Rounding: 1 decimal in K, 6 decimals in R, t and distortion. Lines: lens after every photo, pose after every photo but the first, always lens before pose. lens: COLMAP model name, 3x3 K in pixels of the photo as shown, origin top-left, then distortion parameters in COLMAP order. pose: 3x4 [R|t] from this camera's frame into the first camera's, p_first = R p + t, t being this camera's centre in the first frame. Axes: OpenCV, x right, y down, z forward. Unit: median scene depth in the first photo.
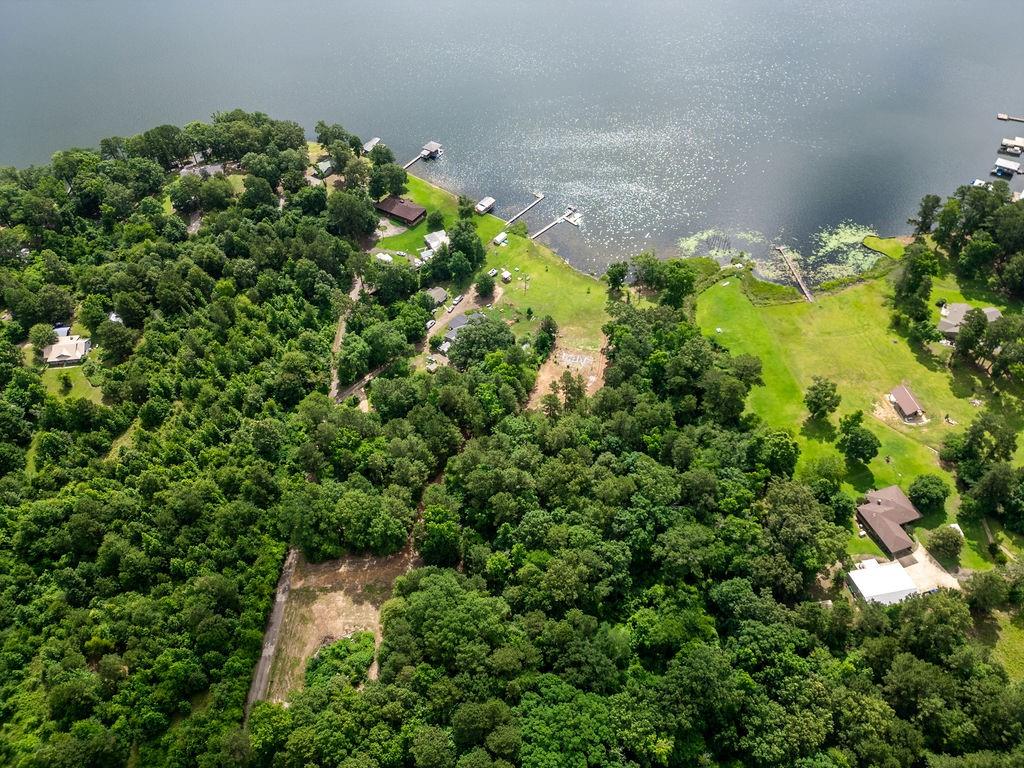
lens RADIAL K [[719.4, 0, 512.0], [0, 719.4, 384.0], [0, 0, 1]] dist [0.004028, 0.002542]
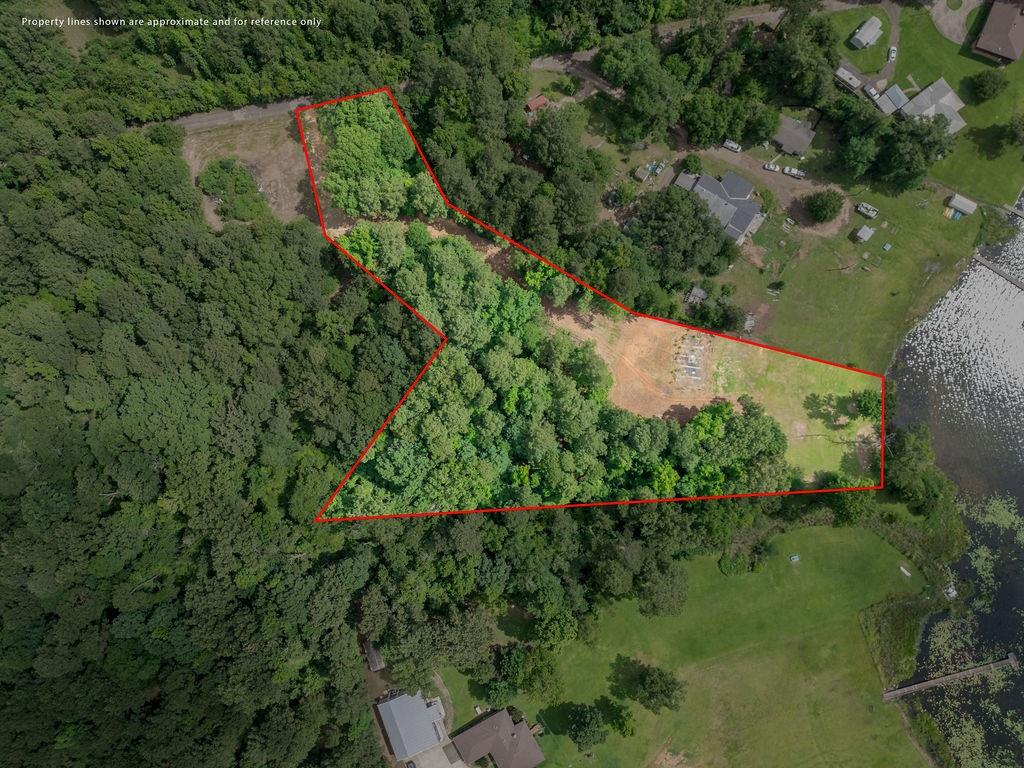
lens RADIAL K [[719.4, 0, 512.0], [0, 719.4, 384.0], [0, 0, 1]] dist [0.004028, 0.002542]
pose [[0.183584, 0.982937, 0.011466, 0.061825], [-0.706086, 0.123742, 0.697231, -0.379863], [0.683915, -0.136096, 0.716755, 0.329952]]
